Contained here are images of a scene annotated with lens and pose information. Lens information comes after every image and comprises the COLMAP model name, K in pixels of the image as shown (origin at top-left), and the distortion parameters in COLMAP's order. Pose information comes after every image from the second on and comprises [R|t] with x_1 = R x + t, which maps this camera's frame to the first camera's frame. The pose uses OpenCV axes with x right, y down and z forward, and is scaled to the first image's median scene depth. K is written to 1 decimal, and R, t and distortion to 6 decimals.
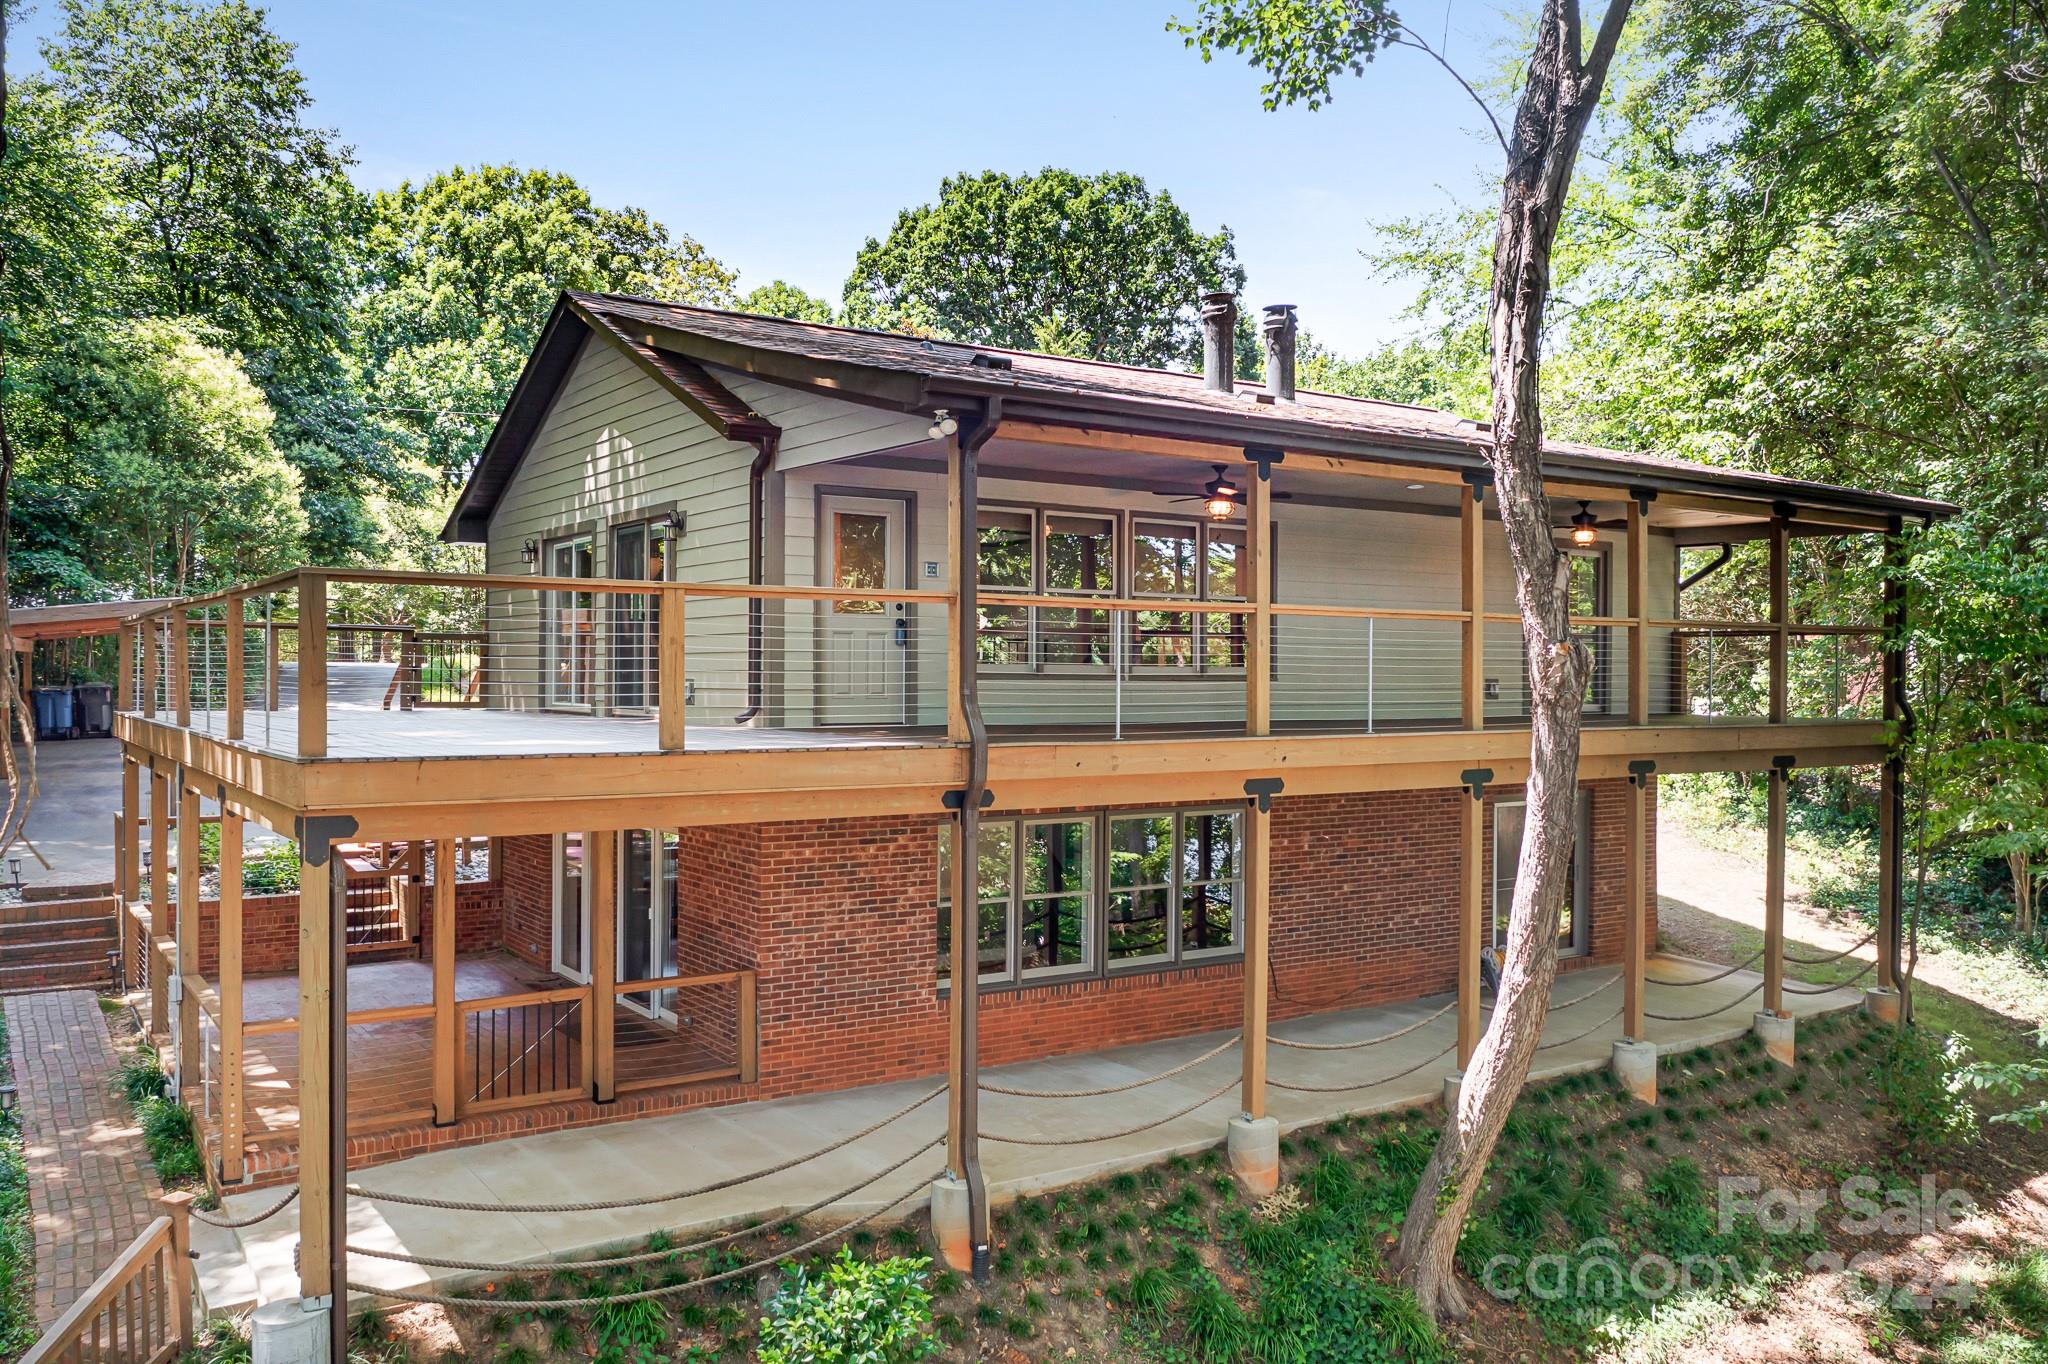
lens RADIAL K [[1619.9, 0, 1024.0], [0, 1619.9, 682.0], [0, 0, 1]] dist [-0.023845, 0.006377]
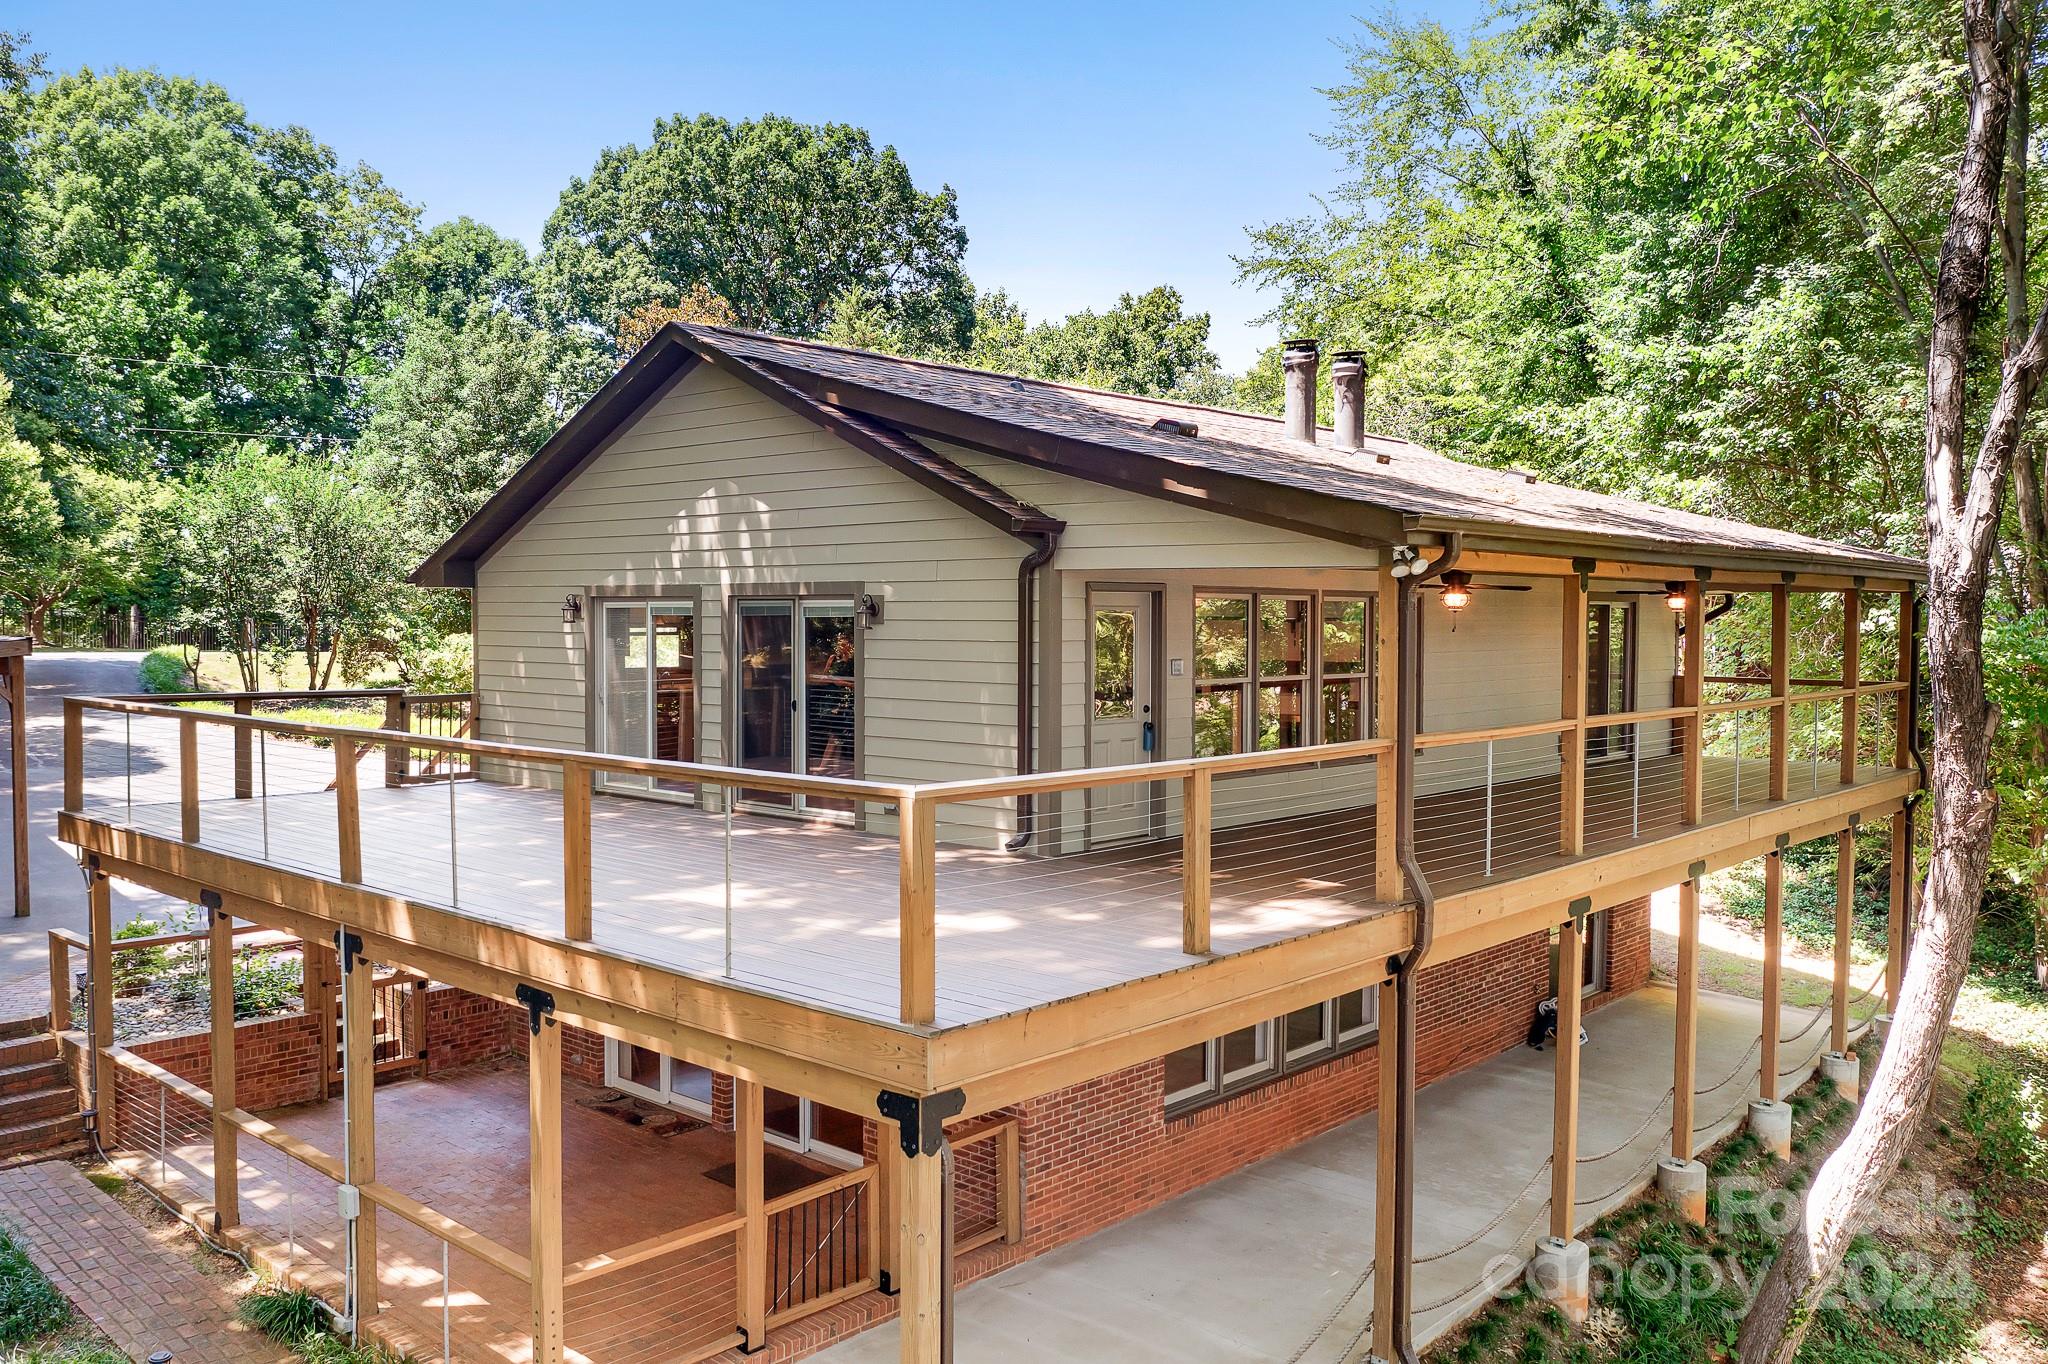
lens RADIAL K [[1619.9, 0, 1024.0], [0, 1619.9, 682.0], [0, 0, 1]] dist [-0.023845, 0.006377]
pose [[0.971422, -0.011902, 0.237062, -0.317233], [0.003003, 0.999278, 0.037863, -0.084942], [-0.237342, -0.036070, 0.970756, 0.110859]]
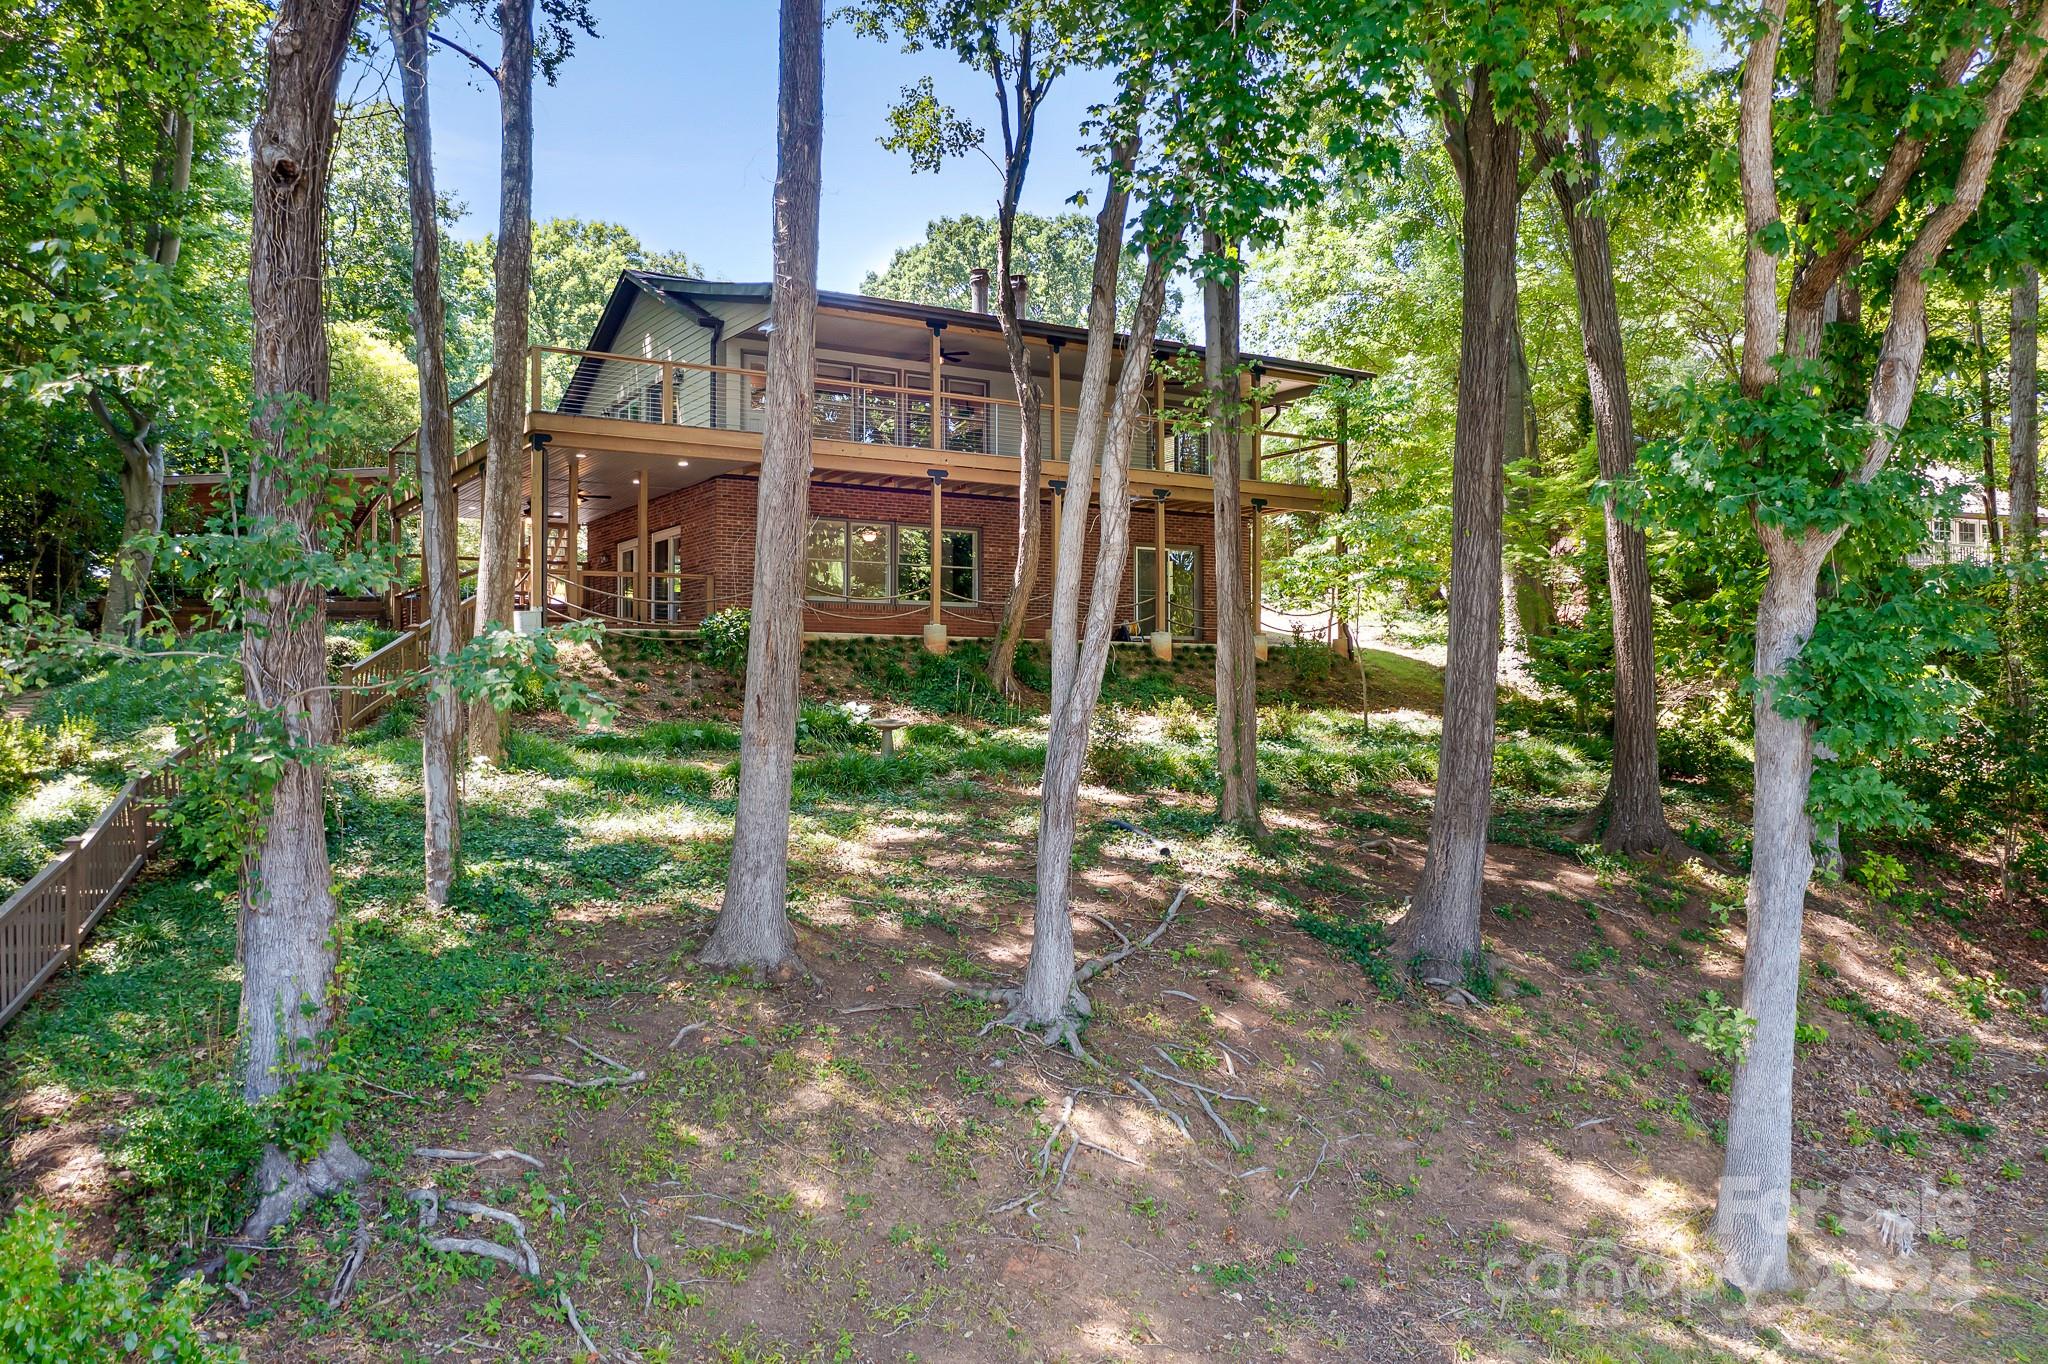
lens RADIAL K [[1631.4, 0, 1024.0], [0, 1631.4, 682.0], [0, 0, 1]] dist [-0.019863, -0.012874]
pose [[0.999430, -0.009789, -0.032302, 0.263541], [0.008821, 0.999511, -0.029985, 0.328102], [0.032579, 0.029683, 0.999028, -0.957993]]
